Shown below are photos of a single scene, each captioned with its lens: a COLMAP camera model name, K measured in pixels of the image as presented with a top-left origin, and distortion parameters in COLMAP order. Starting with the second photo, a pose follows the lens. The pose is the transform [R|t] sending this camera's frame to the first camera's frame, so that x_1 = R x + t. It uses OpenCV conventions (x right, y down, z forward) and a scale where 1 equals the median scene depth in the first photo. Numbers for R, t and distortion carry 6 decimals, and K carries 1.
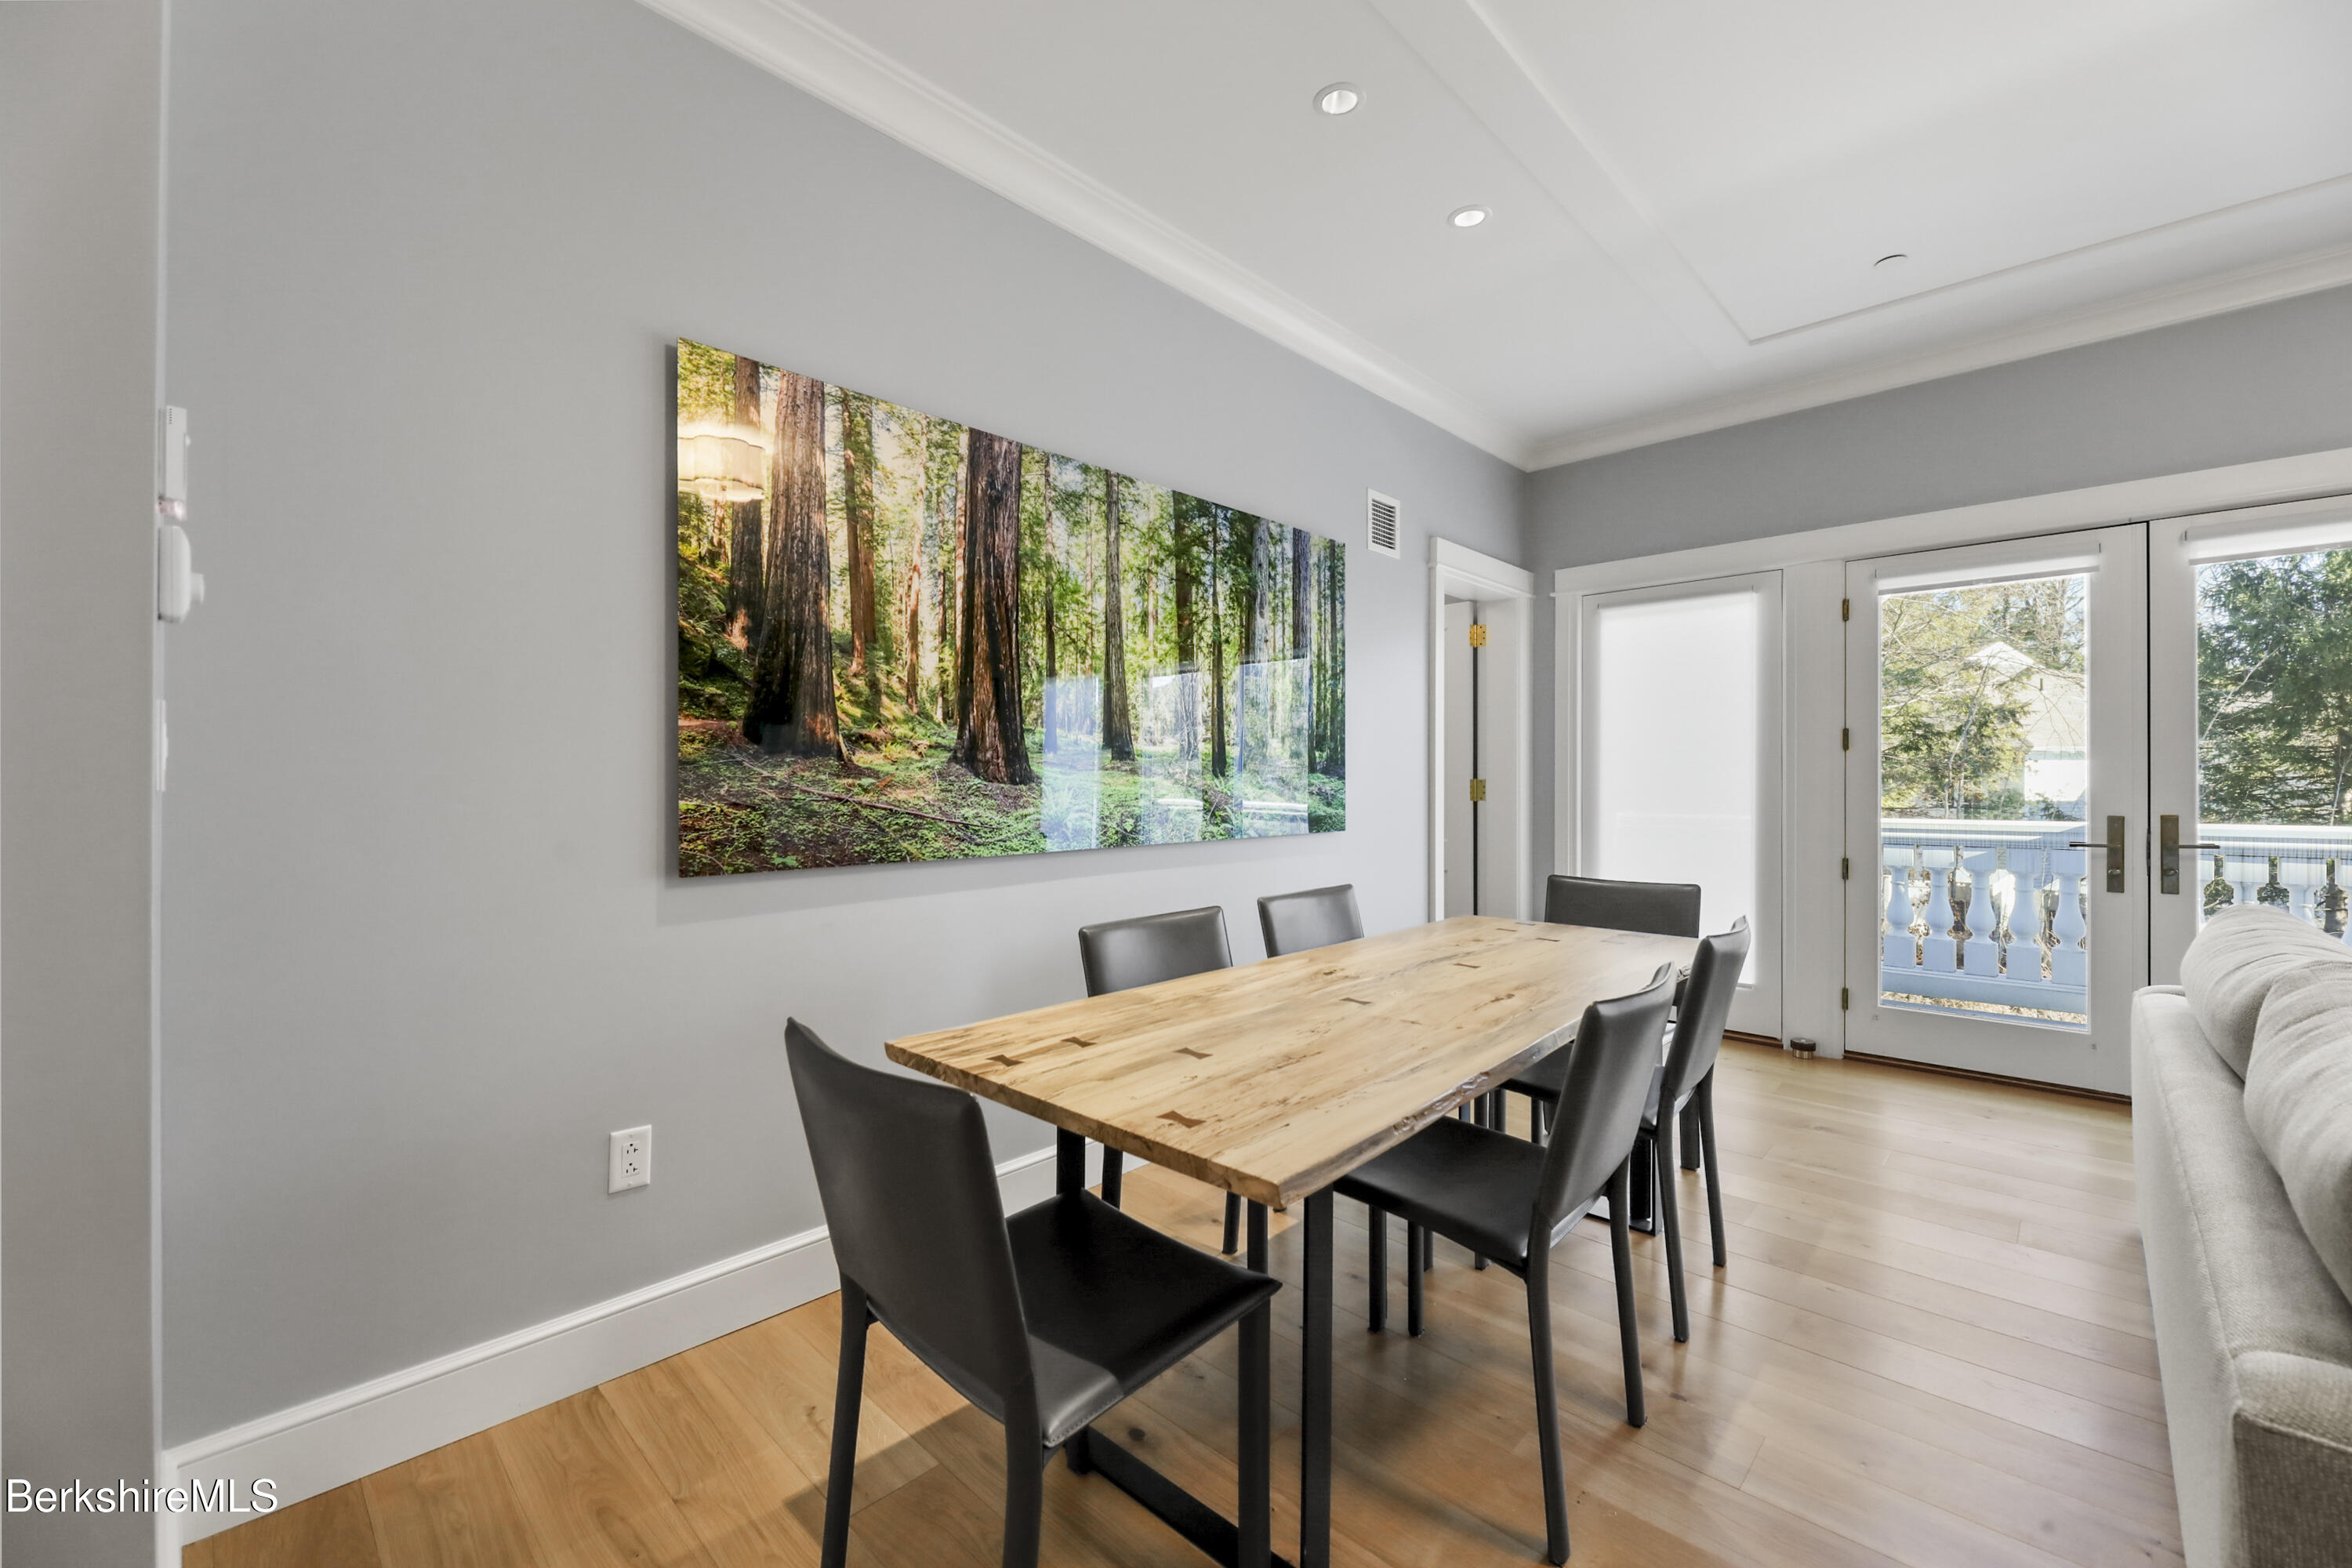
lens RADIAL K [[957.9, 0, 1170.7], [0, 957.9, 781.9], [0, 0, 1]] dist [0.007752, -0.003136]
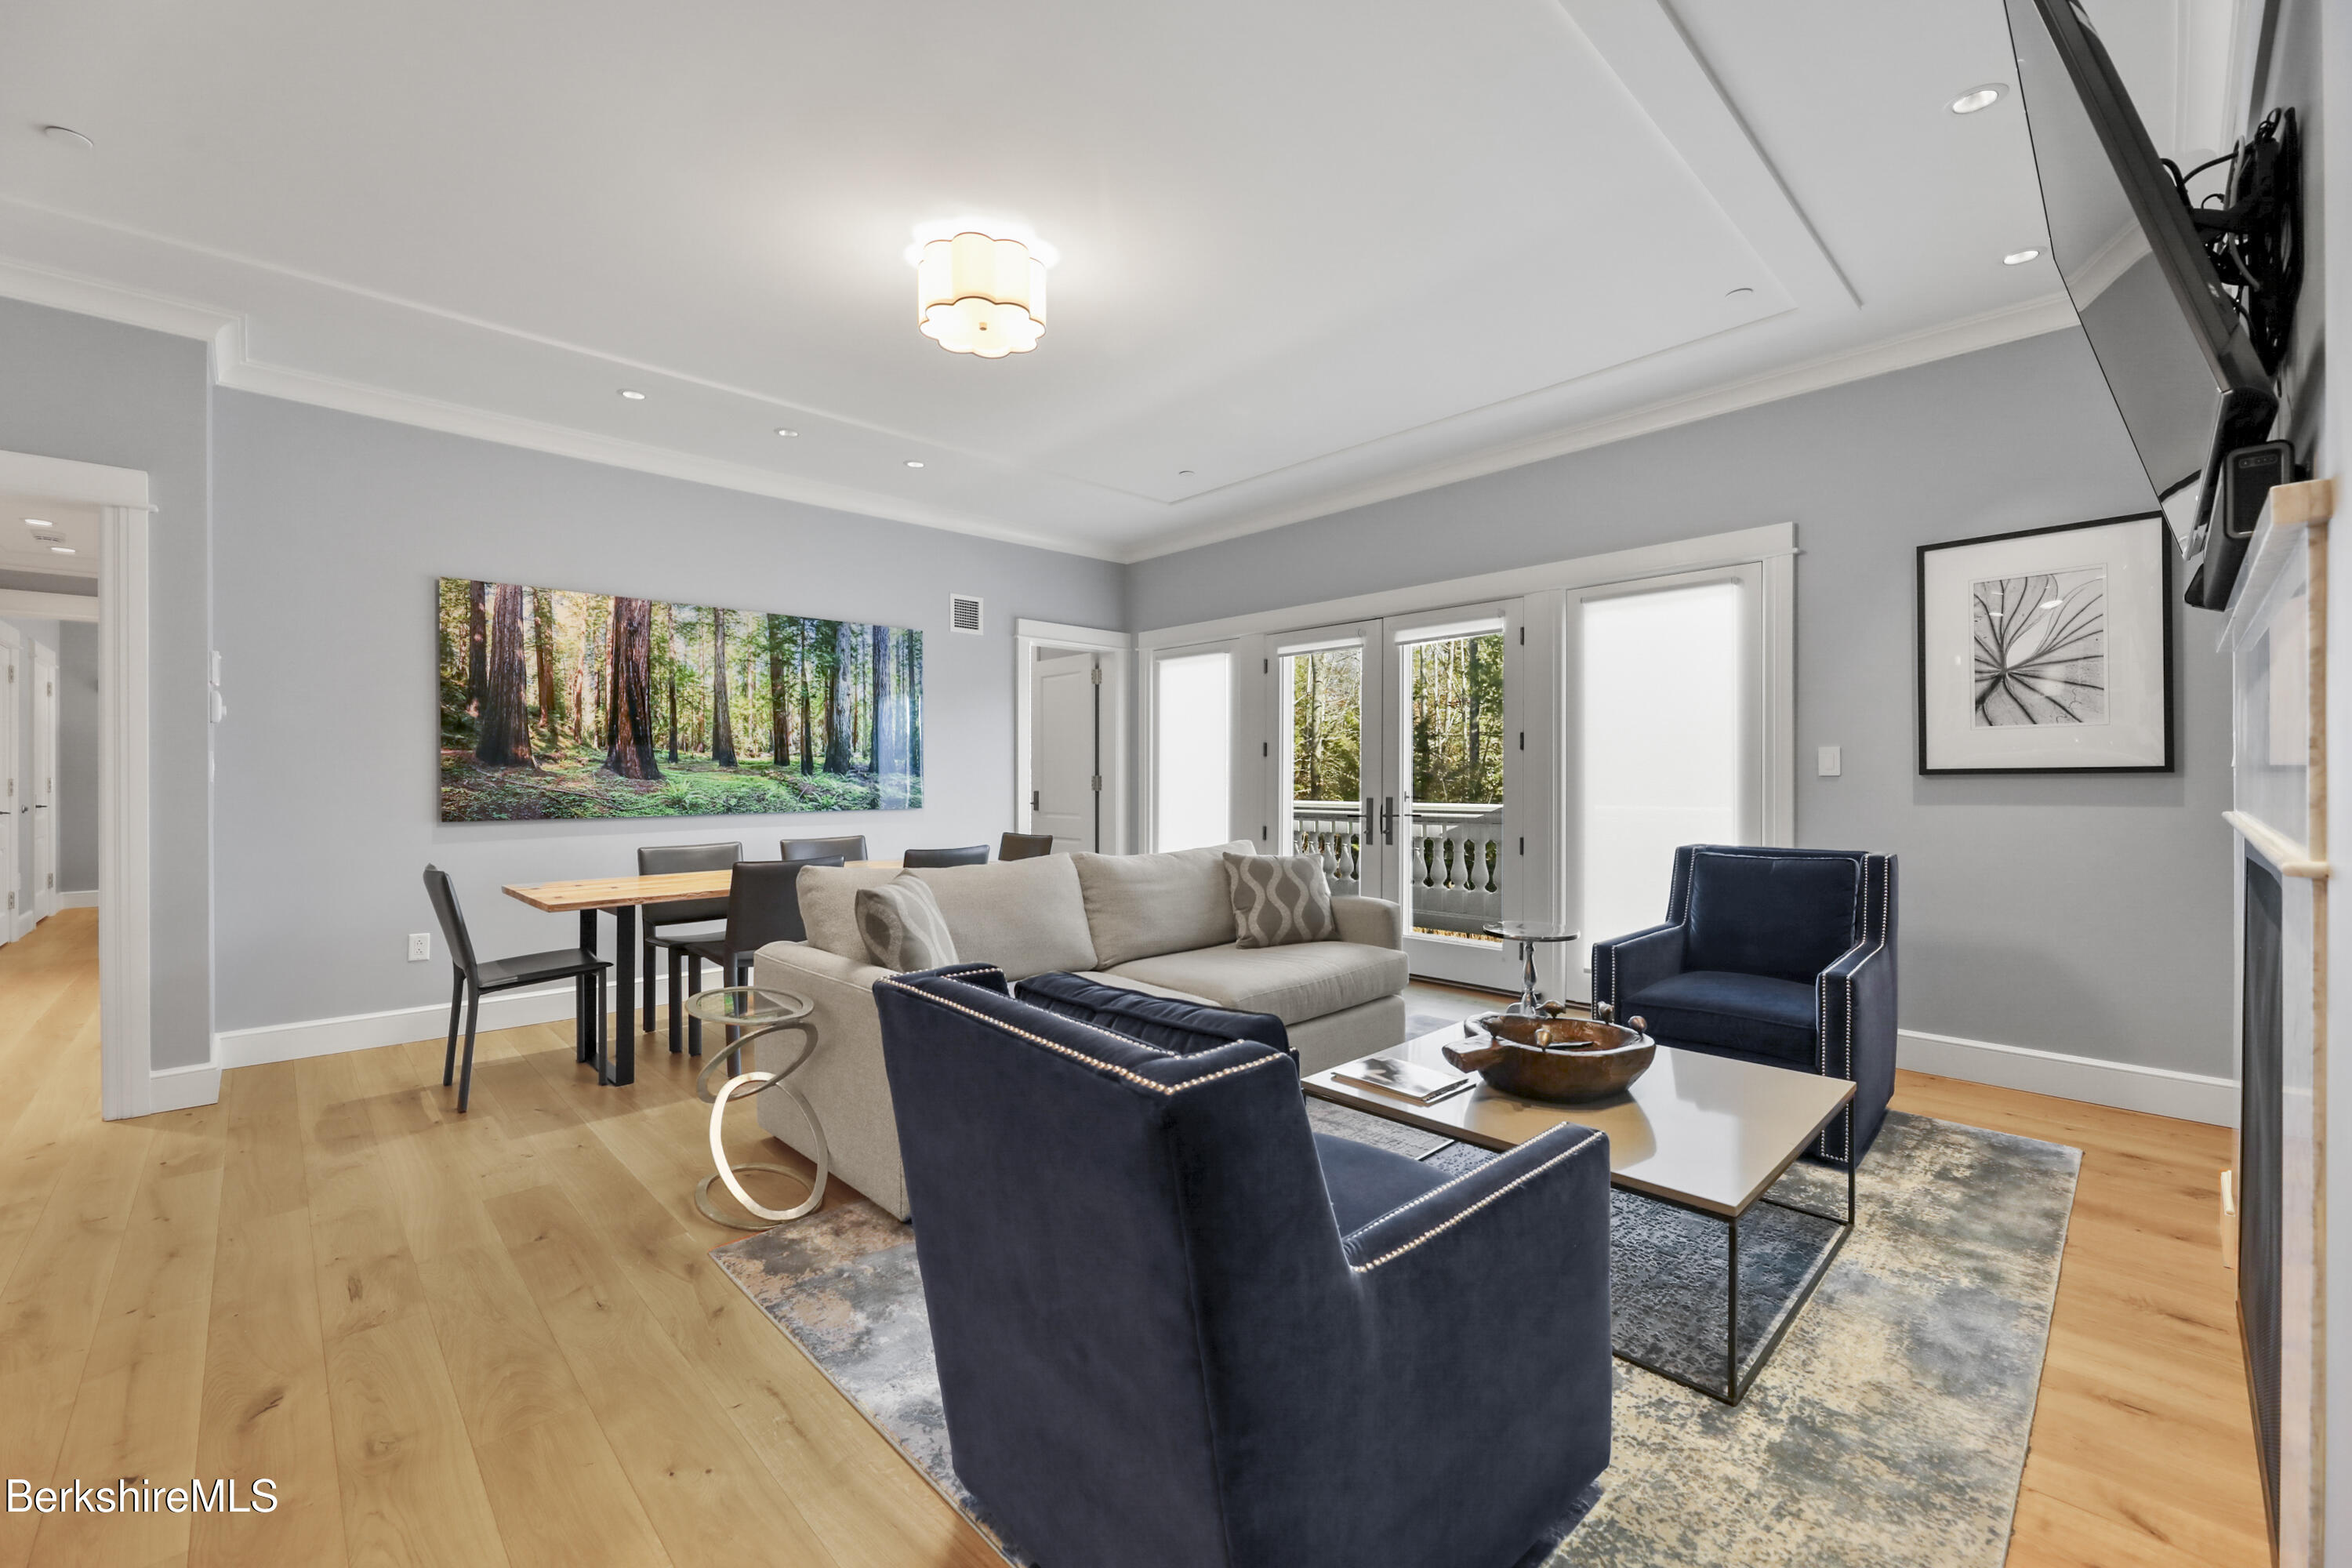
lens RADIAL K [[957.9, 0, 1161.2], [0, 957.9, 782.3], [0, 0, 1]] dist [0.007752, -0.003136]
pose [[0.998303, -0.001833, -0.058202, 0.930384], [0.002071, 0.999990, 0.004030, 0.001881], [0.058194, -0.004144, 0.998297, -0.813976]]
